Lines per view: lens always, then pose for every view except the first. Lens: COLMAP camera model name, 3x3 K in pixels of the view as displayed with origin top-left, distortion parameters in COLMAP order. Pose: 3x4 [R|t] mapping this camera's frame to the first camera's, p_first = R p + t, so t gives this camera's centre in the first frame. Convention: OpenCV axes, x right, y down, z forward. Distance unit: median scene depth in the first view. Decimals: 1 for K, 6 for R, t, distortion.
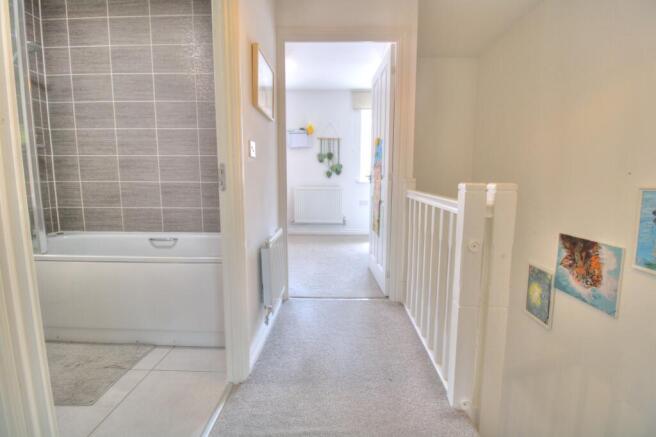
lens RADIAL K [[305.5, 0, 326.9], [0, 305.5, 214.5], [0, 0, 1]] dist [-0.006821, -0.009342]
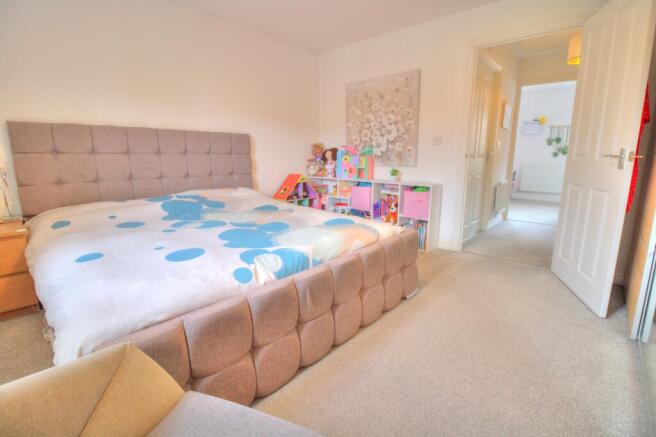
lens RADIAL K [[305.5, 0, 329.6], [0, 305.5, 217.9], [0, 0, 1]] dist [-0.006821, -0.009342]
pose [[0.769904, 0.124310, -0.625935, 0.107314], [-0.078690, 0.991852, 0.100191, 0.080444], [0.633289, -0.027882, 0.773413, -0.598926]]
